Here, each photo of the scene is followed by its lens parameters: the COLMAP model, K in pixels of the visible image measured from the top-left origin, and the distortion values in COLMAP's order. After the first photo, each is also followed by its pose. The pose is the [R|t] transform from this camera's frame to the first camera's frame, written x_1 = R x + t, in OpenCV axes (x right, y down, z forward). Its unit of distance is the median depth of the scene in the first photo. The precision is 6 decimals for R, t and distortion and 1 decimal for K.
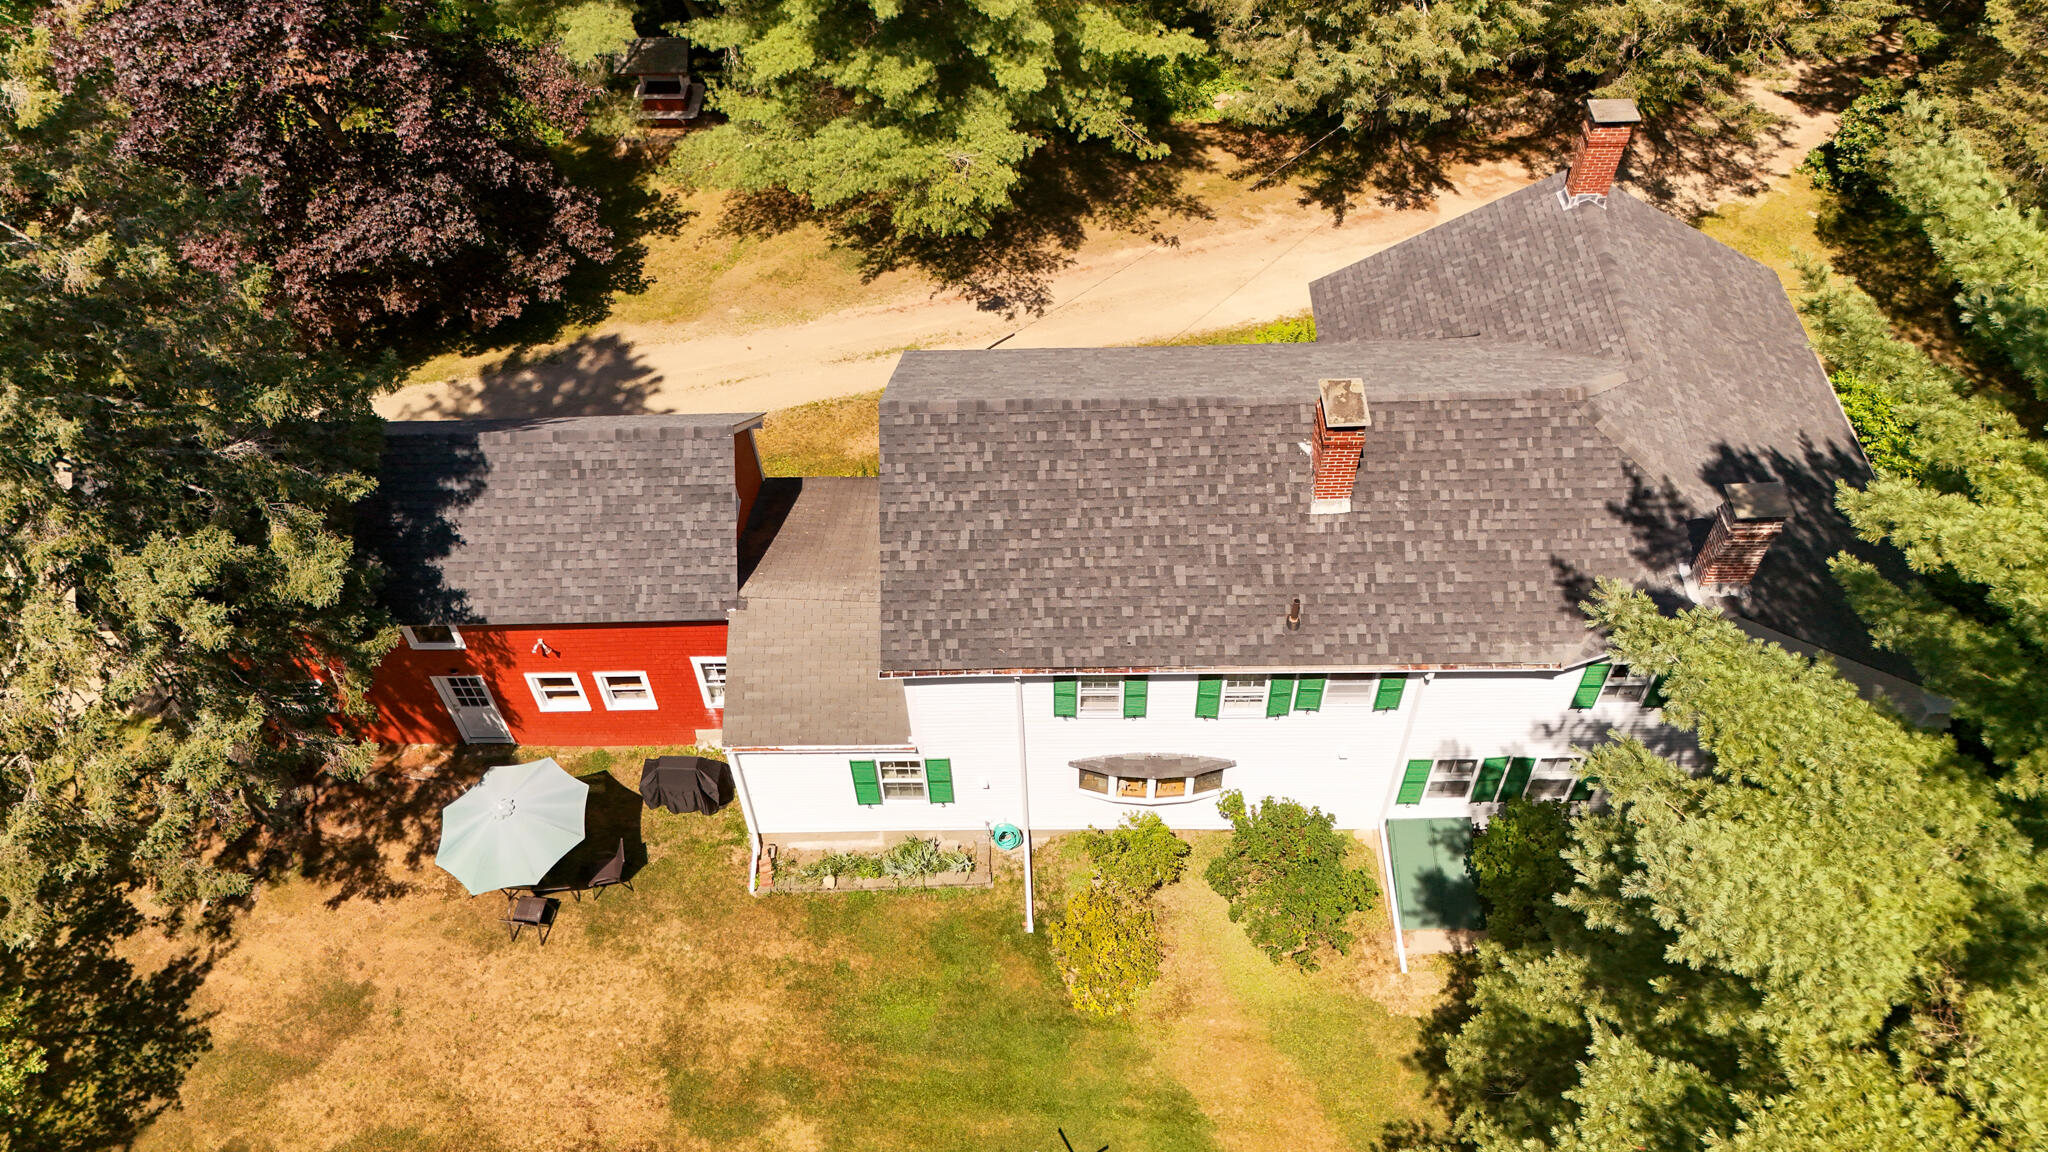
lens RADIAL K [[1434.9, 0, 1024.0], [0, 1434.9, 576.0], [0, 0, 1]] dist [0.030053, -0.041132]
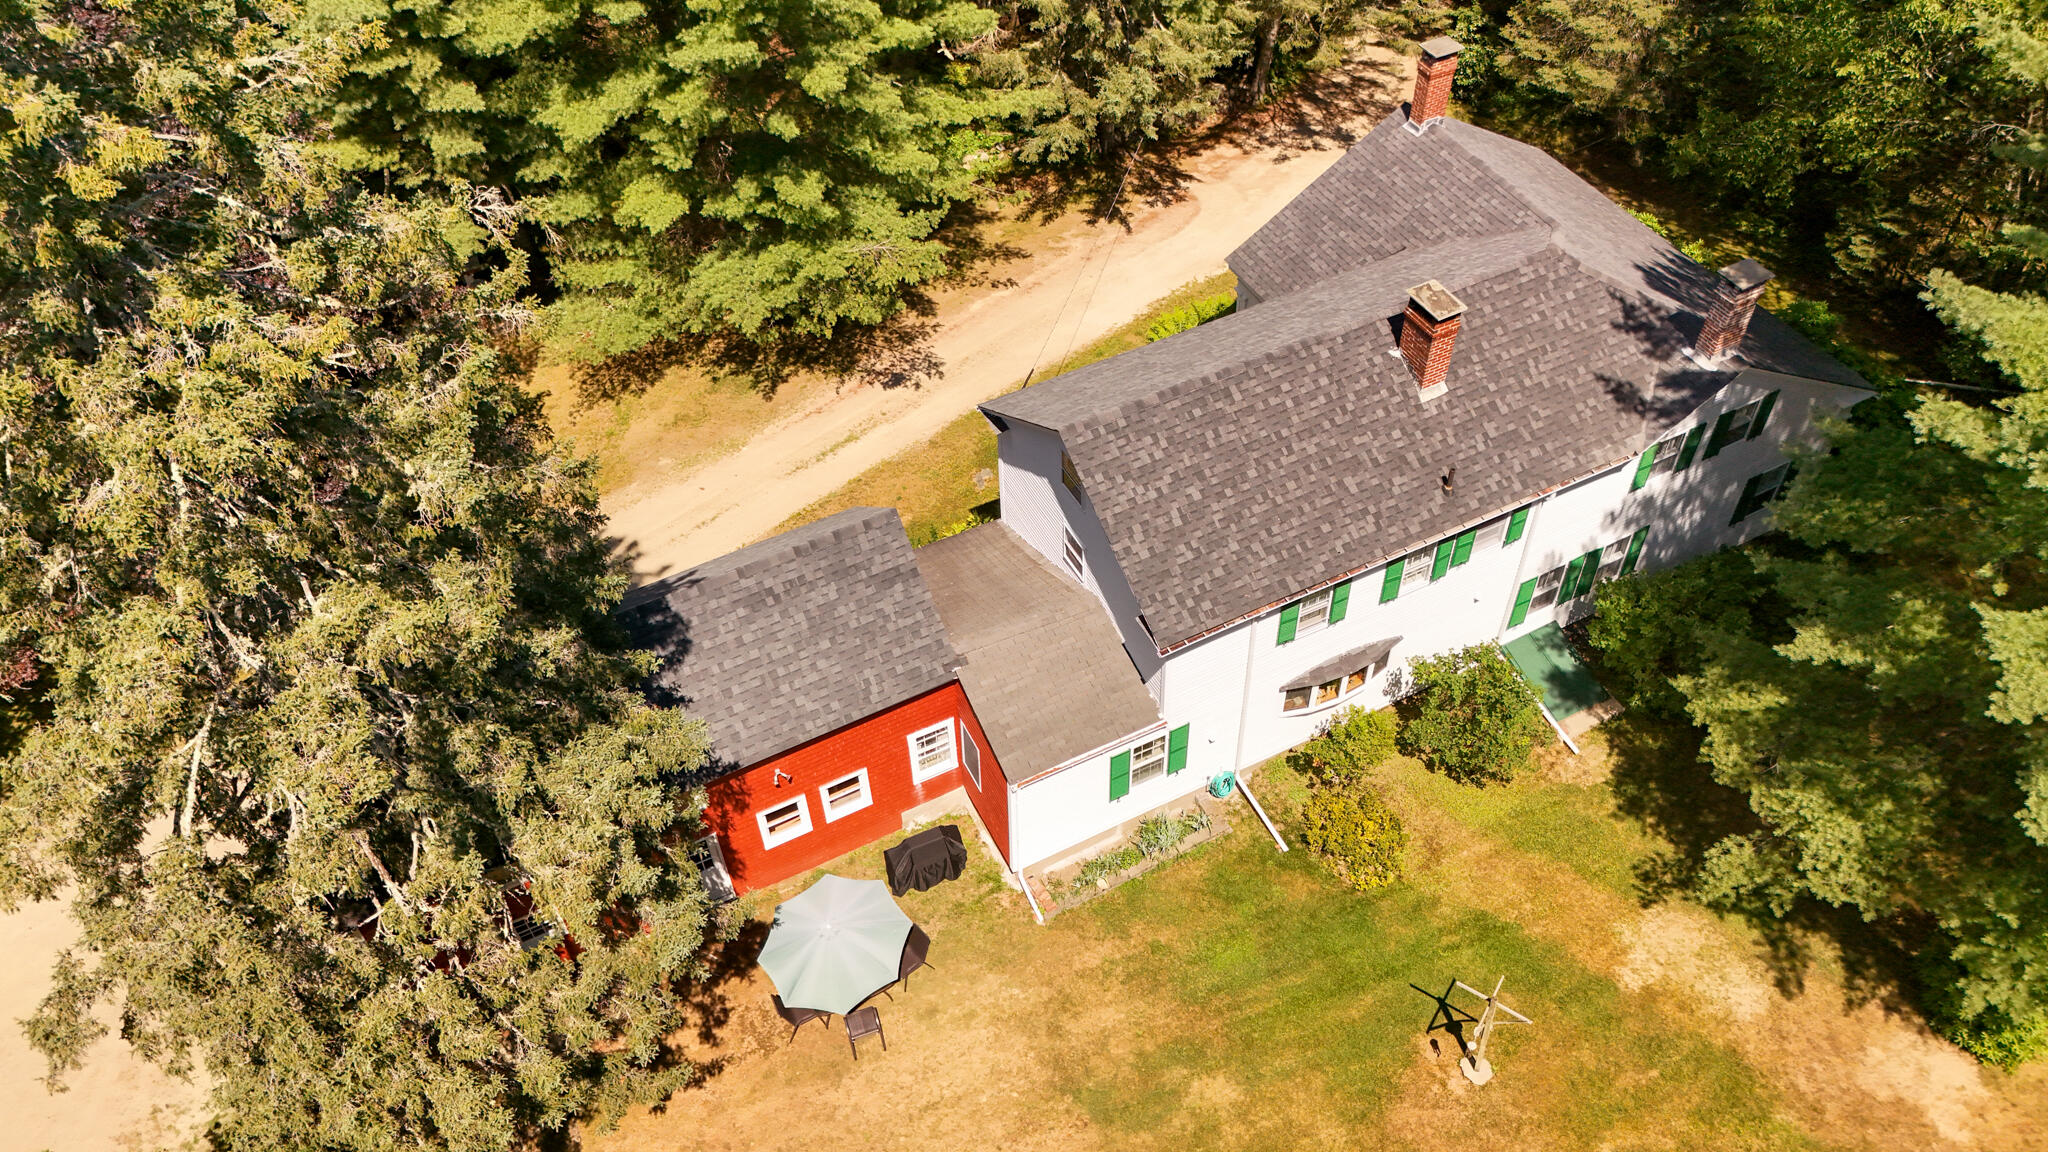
lens RADIAL K [[1432.0, 0, 969.3], [0, 1432.0, 599.3], [0, 0, 1]] dist [0.013775, -0.002045]
pose [[0.896715, -0.337605, 0.286225, -0.438101], [0.355093, 0.934779, -0.009893, -0.009889], [-0.264217, 0.110508, 0.958111, -0.021146]]
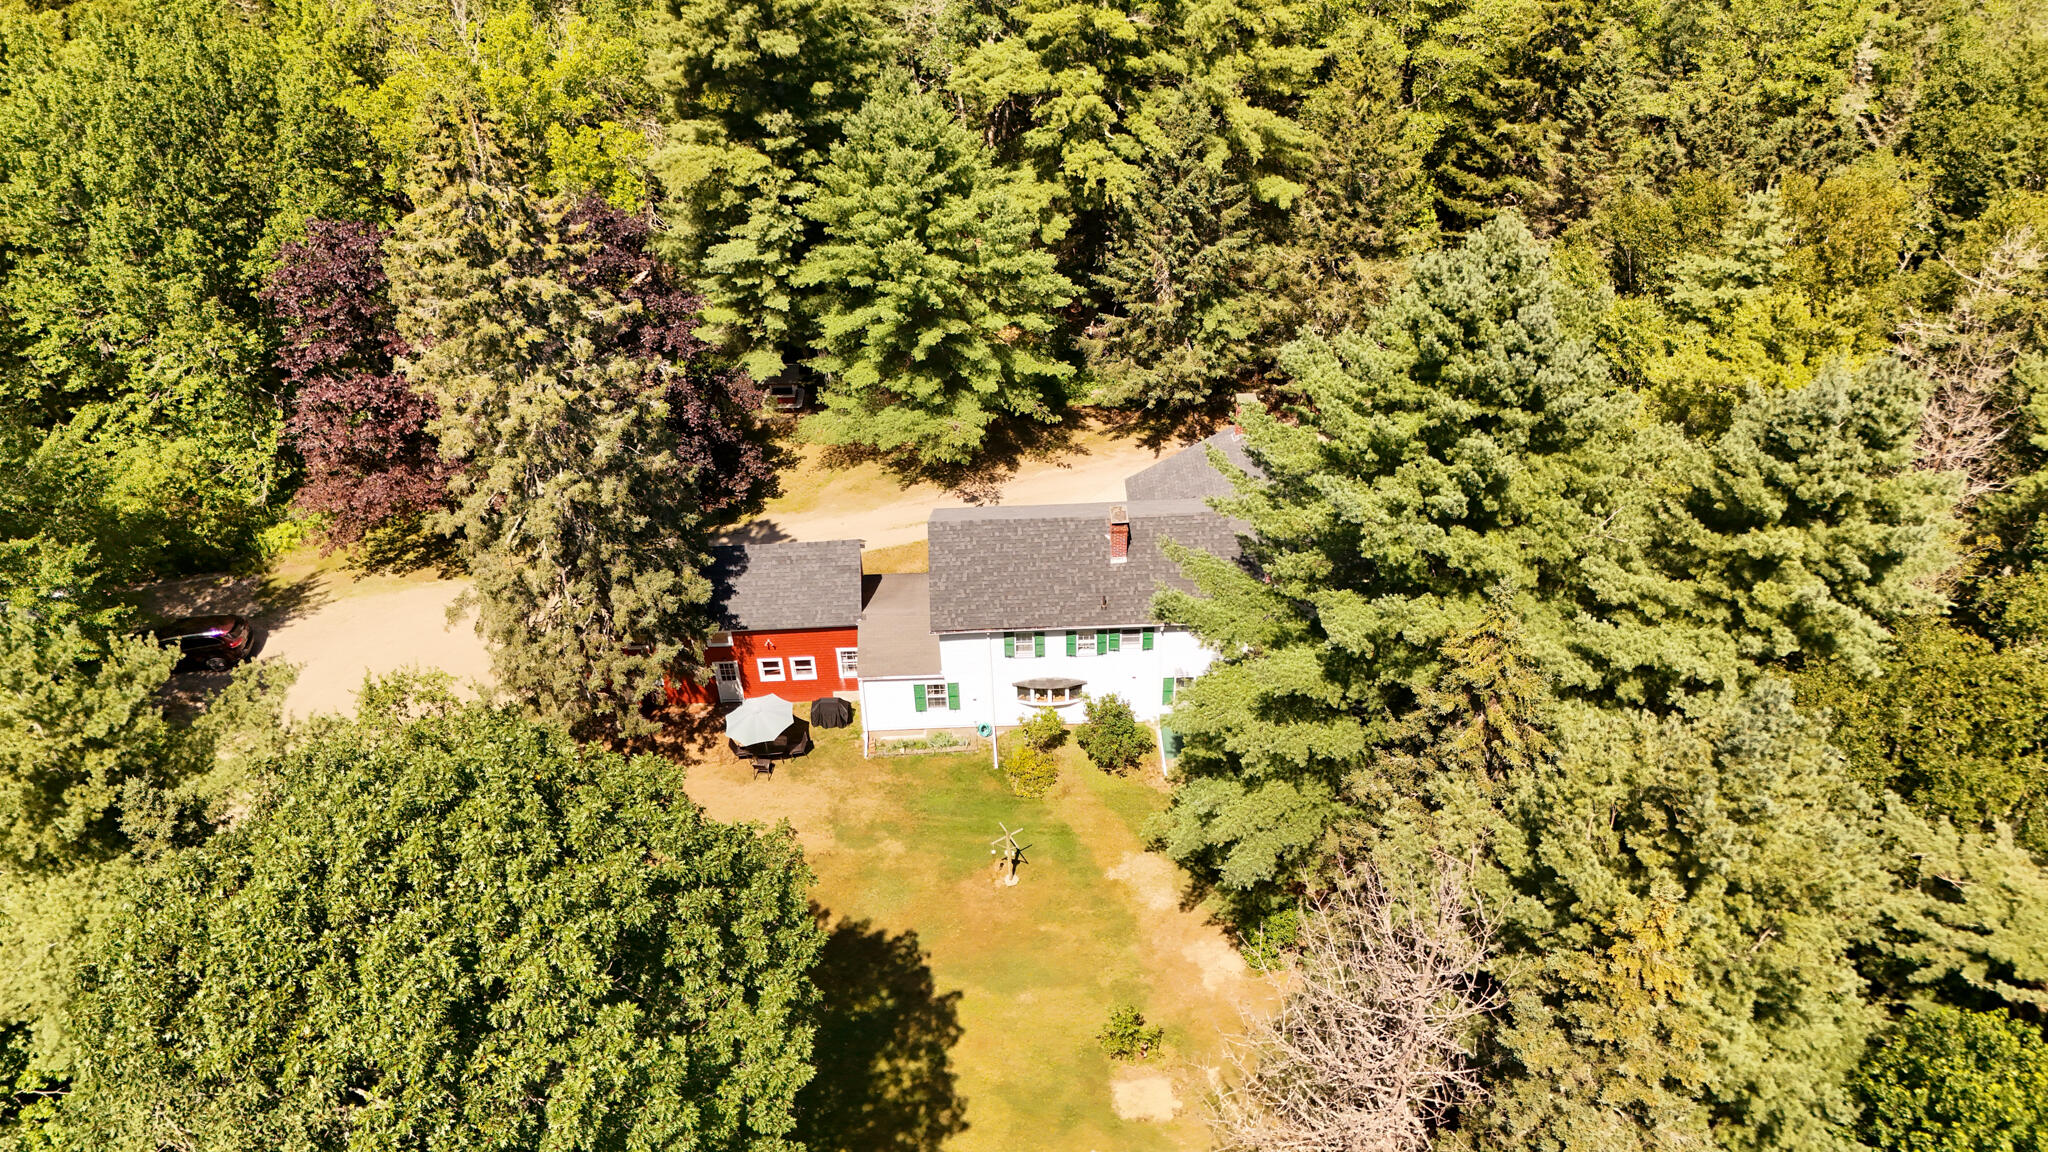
lens RADIAL K [[1434.9, 0, 1024.0], [0, 1434.9, 576.0], [0, 0, 1]] dist [0.030053, -0.041132]
pose [[0.999479, -0.017712, 0.026966, -0.007043], [0.022376, 0.982691, -0.183897, 0.337456], [-0.023242, 0.184405, 0.982576, -1.092467]]
